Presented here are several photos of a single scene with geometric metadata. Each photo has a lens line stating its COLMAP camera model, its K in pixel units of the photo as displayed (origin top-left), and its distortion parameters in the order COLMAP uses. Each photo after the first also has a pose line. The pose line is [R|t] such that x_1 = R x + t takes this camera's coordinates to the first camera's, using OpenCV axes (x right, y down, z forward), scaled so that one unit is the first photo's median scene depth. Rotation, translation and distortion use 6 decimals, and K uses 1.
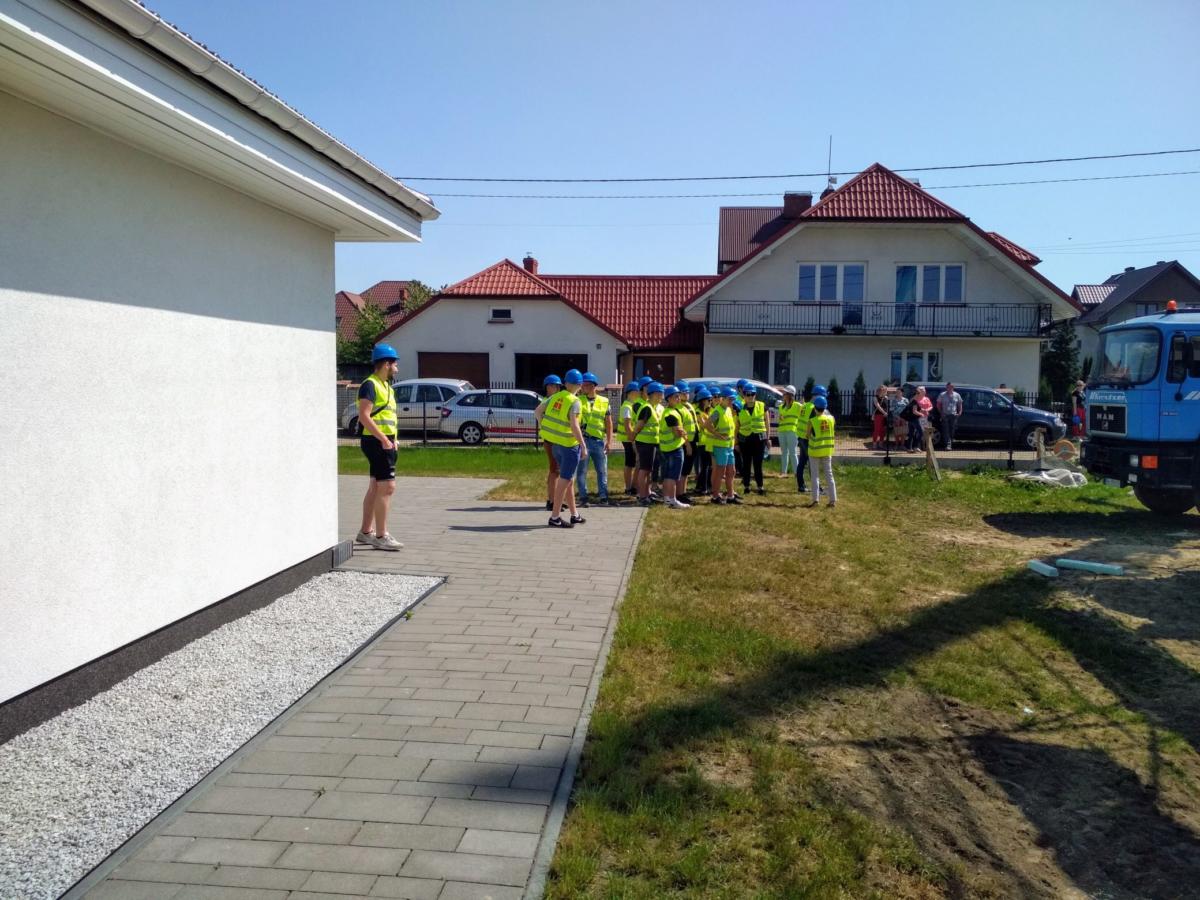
lens RADIAL K [[1028.7, 0, 602.6], [0, 1028.7, 474.9], [0, 0, 1]] dist [0.068500, -0.175554]
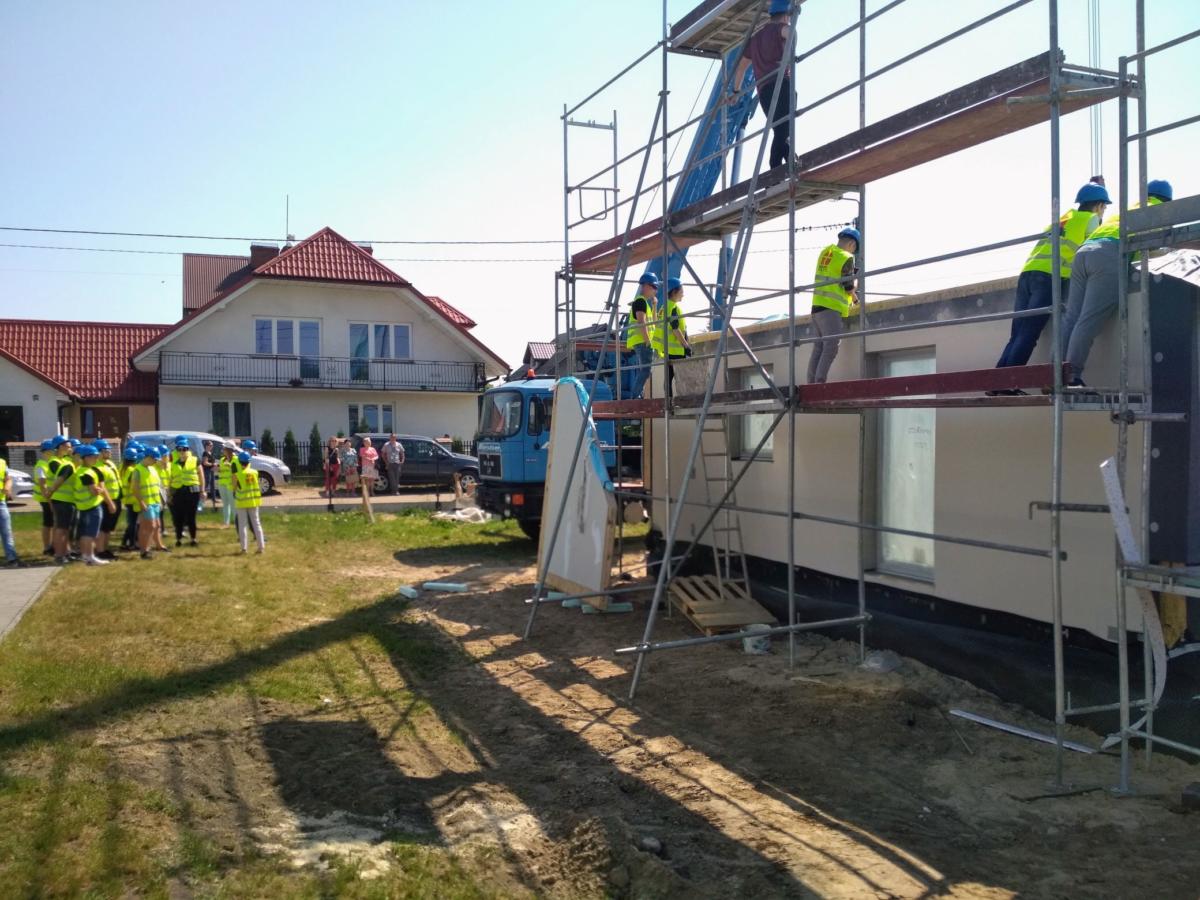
lens RADIAL K [[1028.7, 0, 602.6], [0, 1028.7, 474.9], [0, 0, 1]] dist [0.068500, -0.175554]
pose [[0.889152, -0.032324, 0.456470, 0.043242], [0.052479, 0.998124, -0.031543, 0.001585], [-0.454594, 0.052002, 0.889180, -0.105564]]
